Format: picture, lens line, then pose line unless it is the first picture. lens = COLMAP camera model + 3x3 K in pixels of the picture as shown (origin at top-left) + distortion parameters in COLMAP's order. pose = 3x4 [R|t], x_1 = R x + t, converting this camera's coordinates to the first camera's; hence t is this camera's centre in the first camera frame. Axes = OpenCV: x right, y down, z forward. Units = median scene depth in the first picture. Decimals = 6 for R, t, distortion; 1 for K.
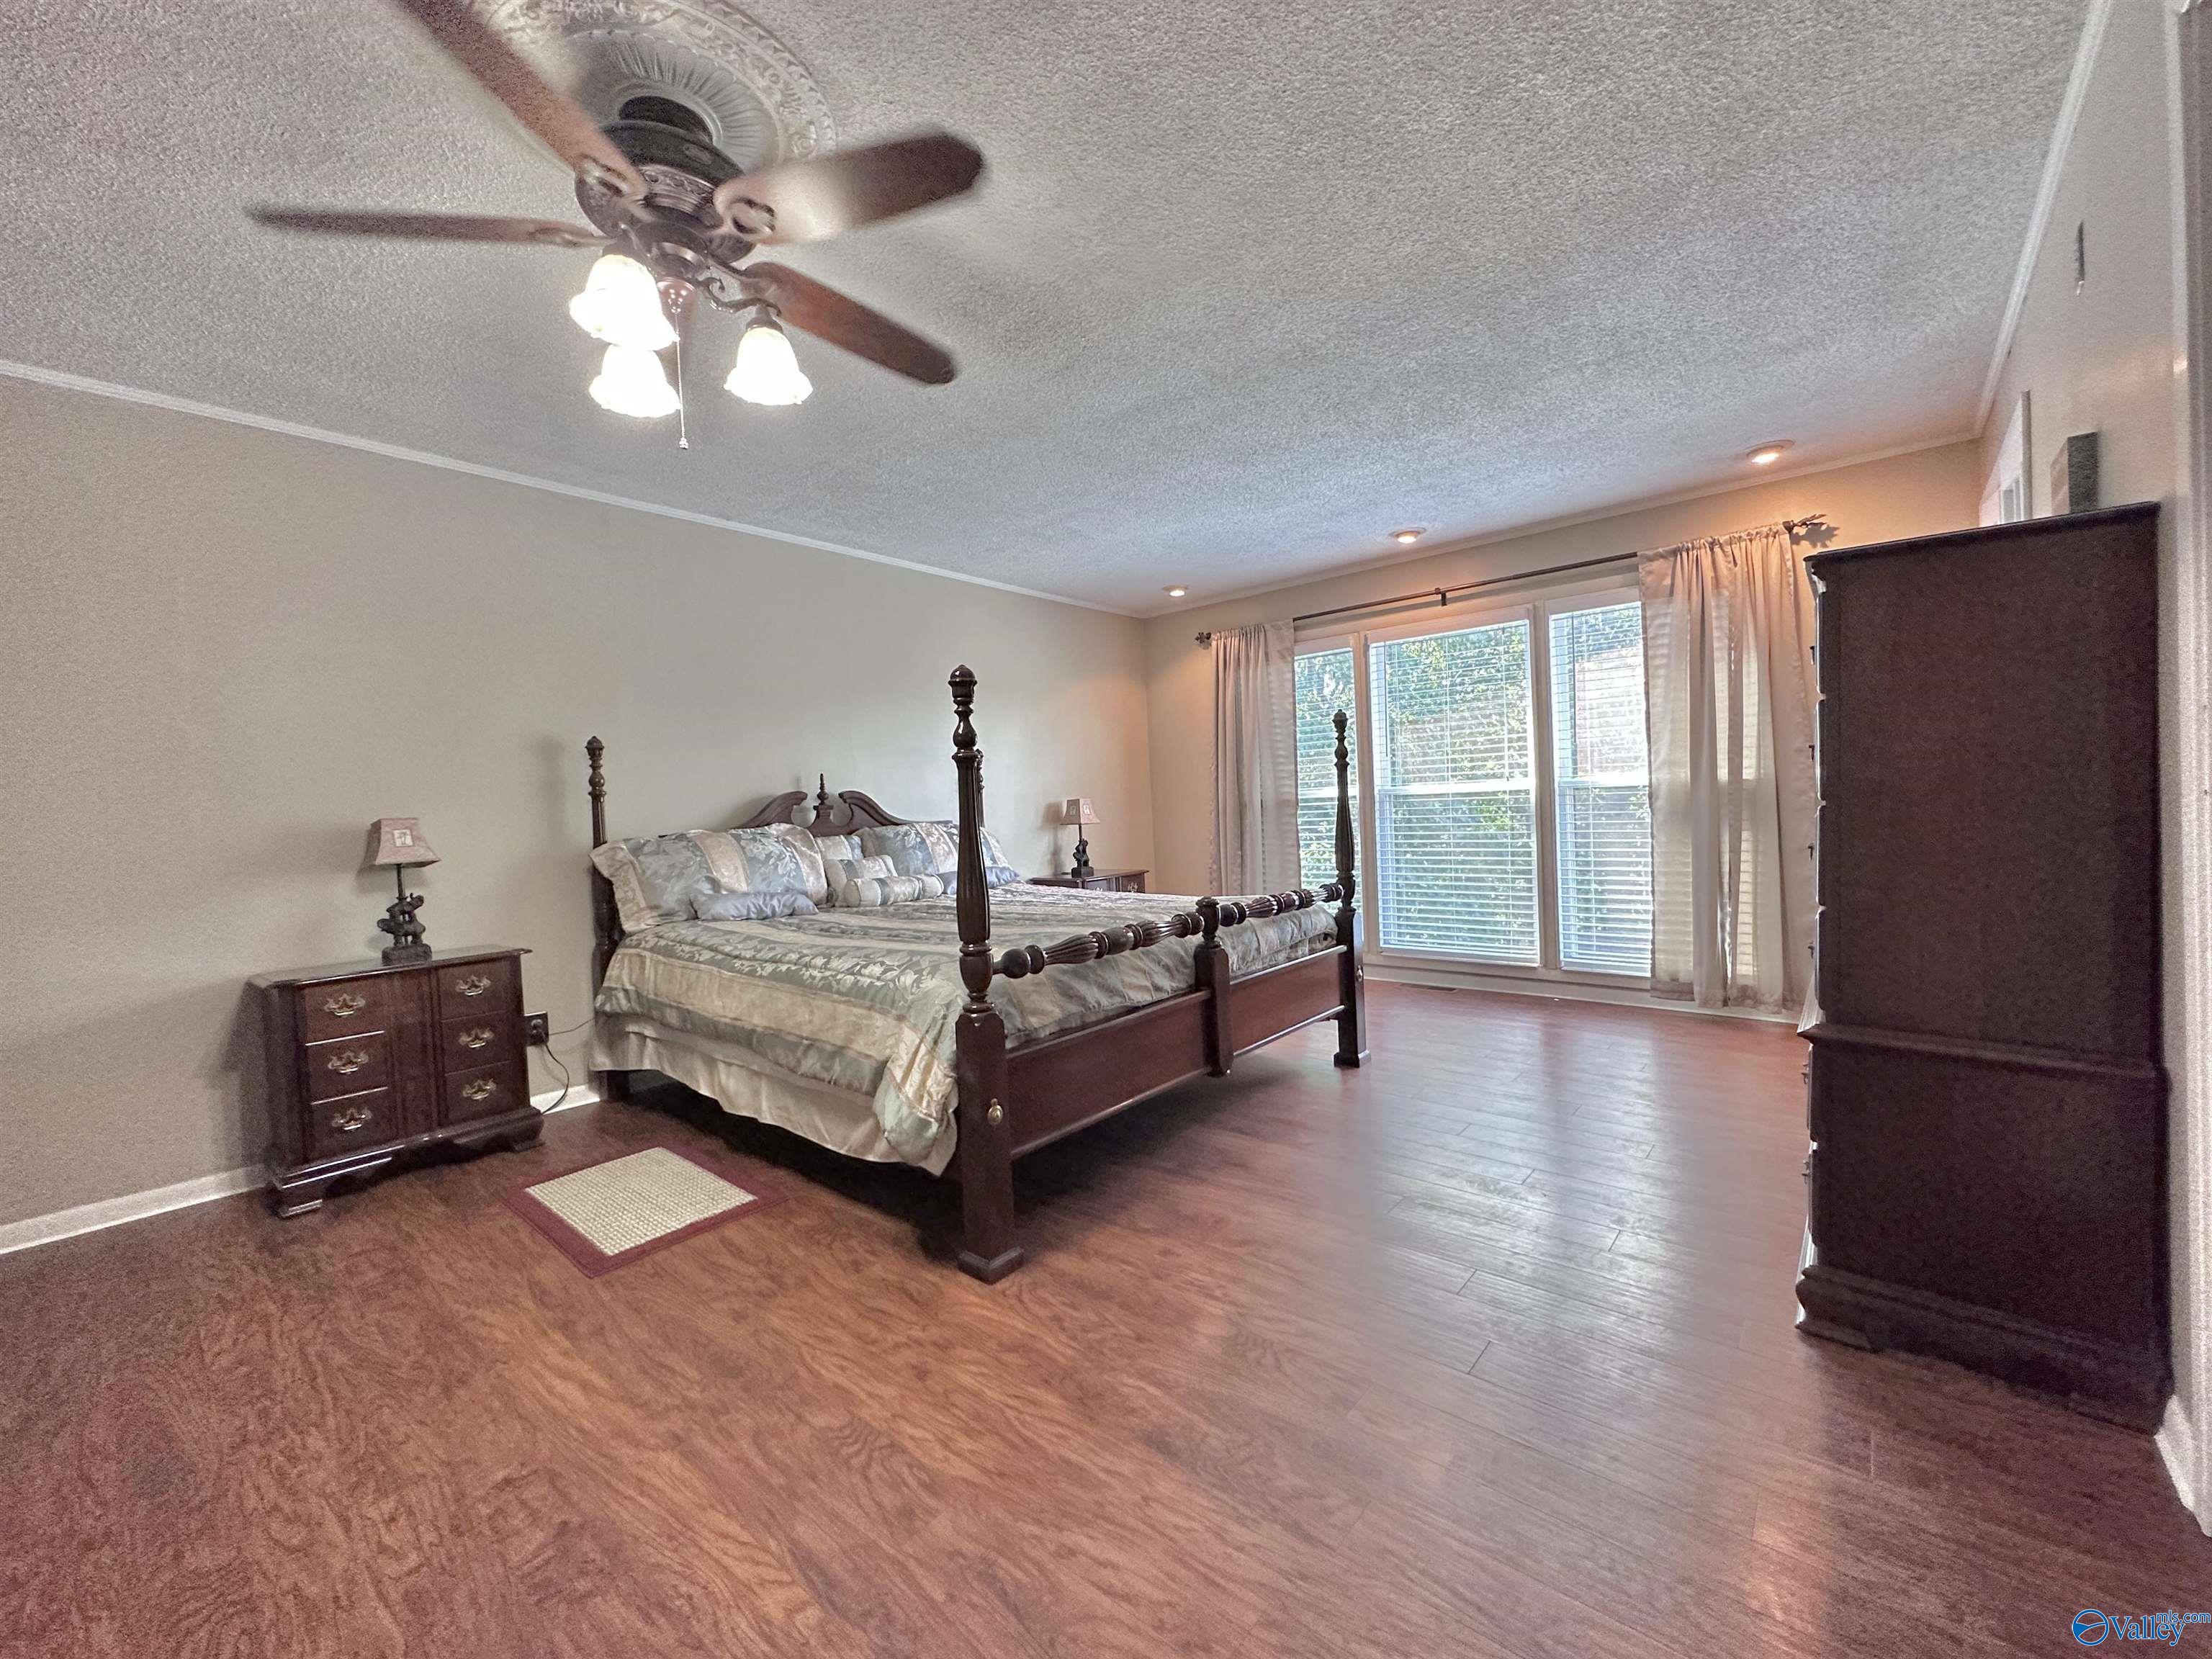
lens RADIAL K [[882.1, 0, 1108.0], [0, 882.1, 830.1], [0, 0, 1]] dist [-0.003808, 0.000502]
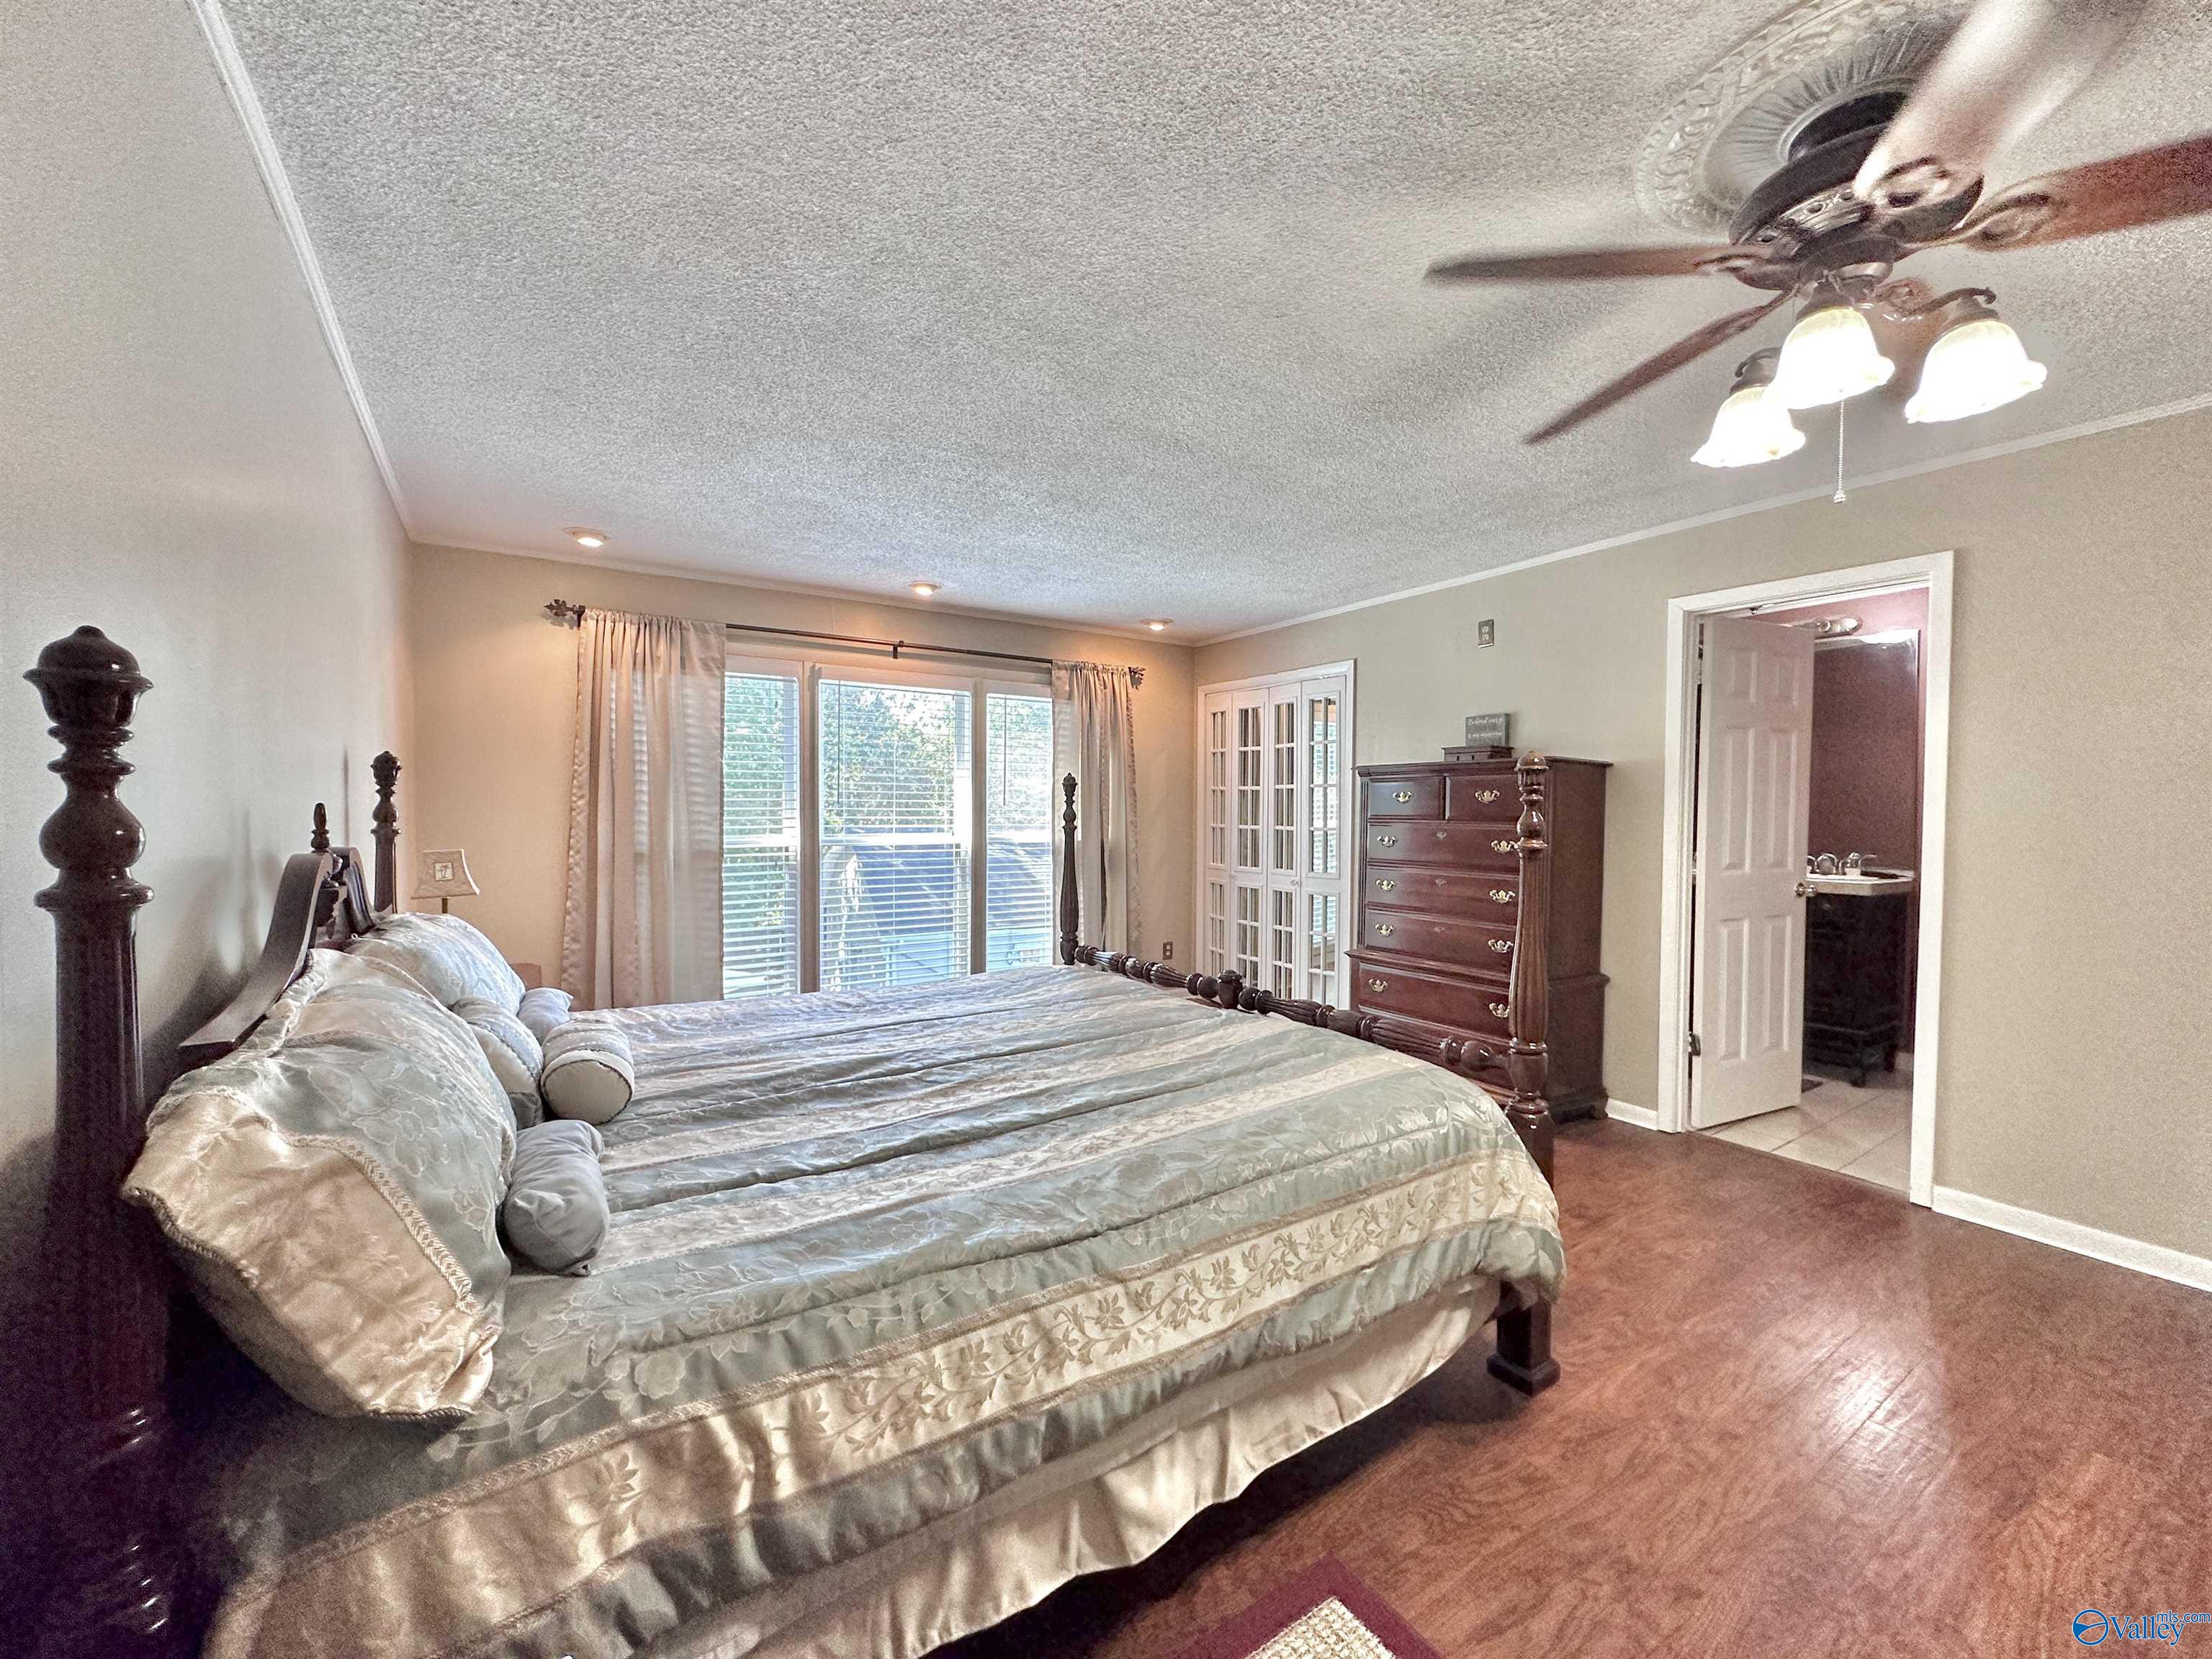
lens RADIAL K [[882.1, 0, 1108.0], [0, 882.1, 830.1], [0, 0, 1]] dist [-0.003808, 0.000502]
pose [[0.269456, 0.018289, 0.962839, -0.591761], [0.009638, 0.999718, -0.021687, -0.041886], [-0.962965, 0.015123, 0.269204, 0.580136]]
